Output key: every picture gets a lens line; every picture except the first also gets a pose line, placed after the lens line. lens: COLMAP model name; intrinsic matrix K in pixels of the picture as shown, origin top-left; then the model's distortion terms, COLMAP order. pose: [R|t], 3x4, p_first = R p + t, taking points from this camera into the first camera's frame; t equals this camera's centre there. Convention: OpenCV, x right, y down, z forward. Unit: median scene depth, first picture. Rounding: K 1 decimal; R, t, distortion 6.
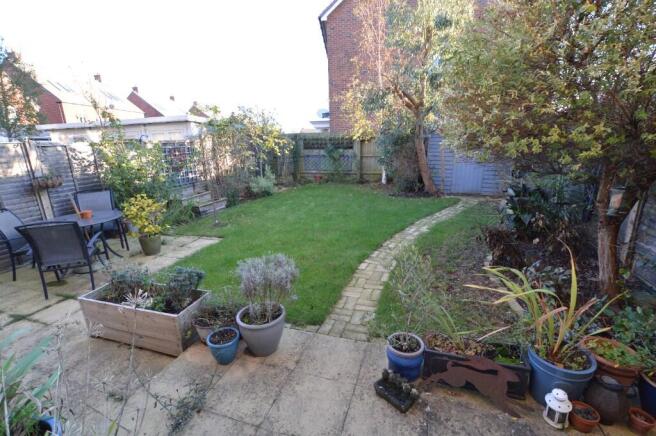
lens RADIAL K [[289.7, 0, 328.0], [0, 289.7, 218.0], [0, 0, 1]] dist [-0.028767, -0.000106]
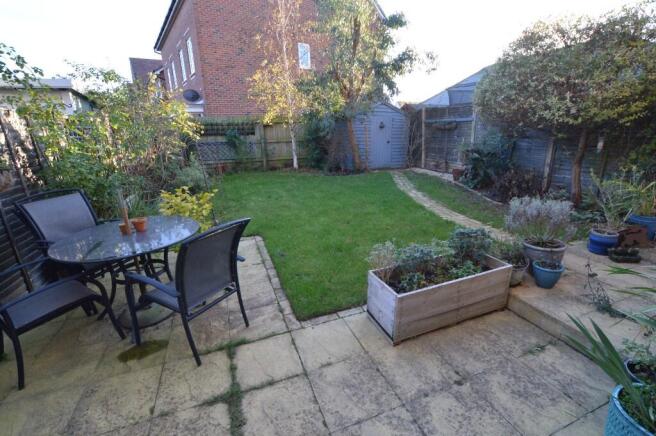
lens RADIAL K [[289.7, 0, 328.0], [0, 289.7, 218.0], [0, 0, 1]] dist [-0.028767, -0.000106]
pose [[0.794112, -0.172975, 0.582637, -0.343702], [0.160322, 0.984309, 0.073712, -0.002293], [-0.586245, 0.034874, 0.809383, 0.113744]]
